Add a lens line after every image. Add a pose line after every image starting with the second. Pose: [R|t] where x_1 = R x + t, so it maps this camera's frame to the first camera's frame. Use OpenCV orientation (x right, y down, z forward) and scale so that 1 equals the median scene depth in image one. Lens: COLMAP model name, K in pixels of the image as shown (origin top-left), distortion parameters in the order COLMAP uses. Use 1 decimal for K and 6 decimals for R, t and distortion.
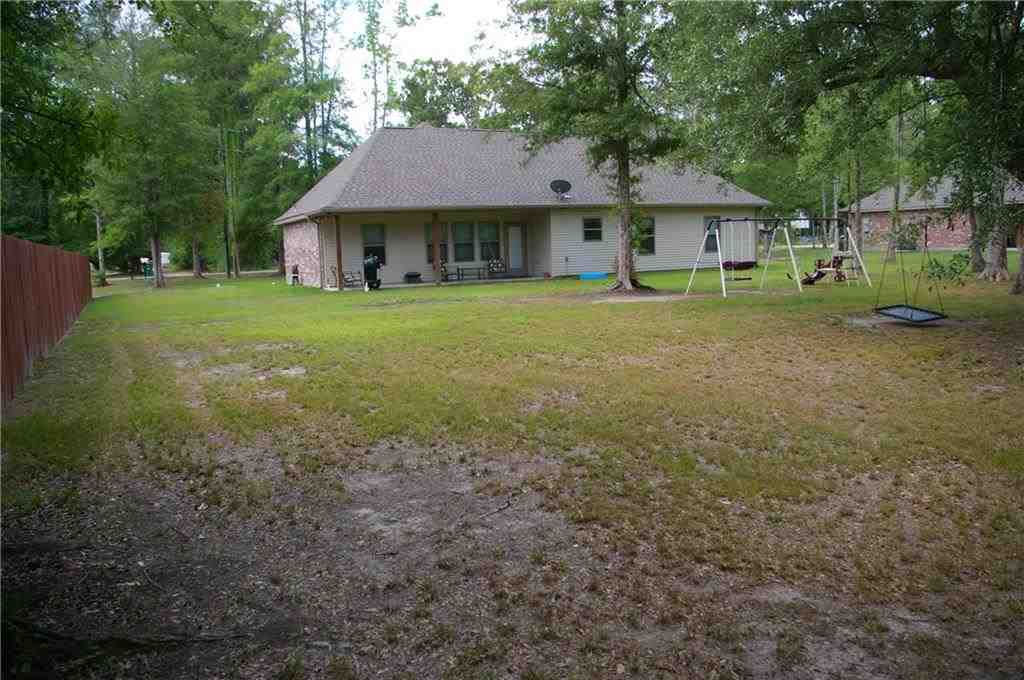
lens RADIAL K [[789.9, 0, 512.0], [0, 789.9, 340.0], [0, 0, 1]] dist [-0.000135, -0.000161]
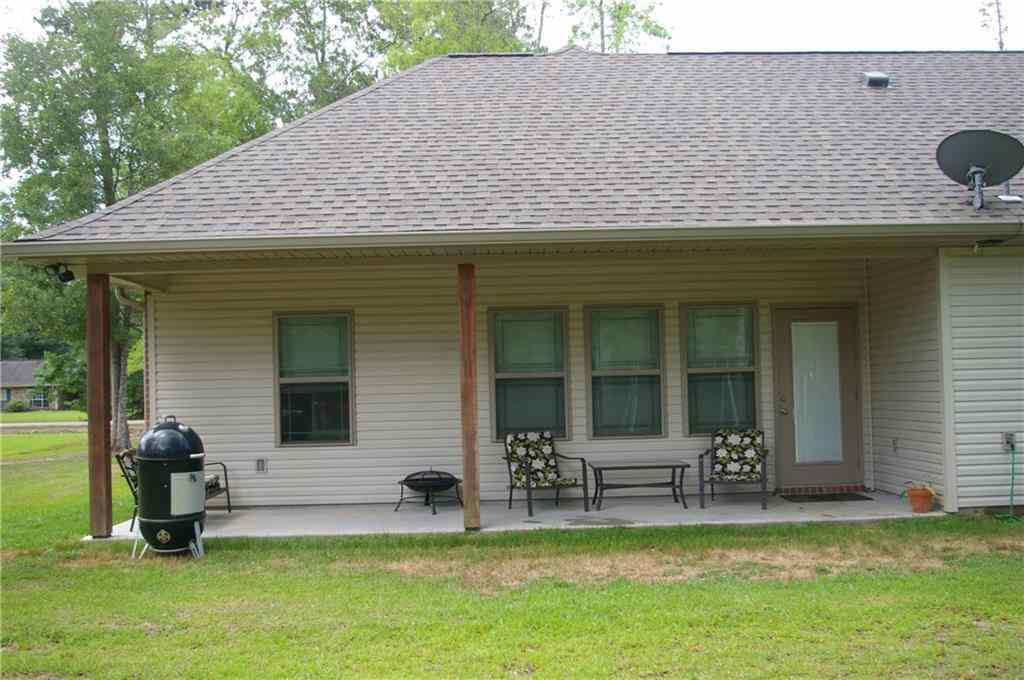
lens RADIAL K [[1014.9, 0, 512.0], [0, 1014.9, 340.0], [0, 0, 1]] dist [-0.002347, -0.001200]
pose [[0.928419, 0.011228, -0.371365, 0.040850], [-0.062461, 0.990034, -0.126221, -0.085106], [0.366247, 0.140382, 0.919868, 0.632708]]
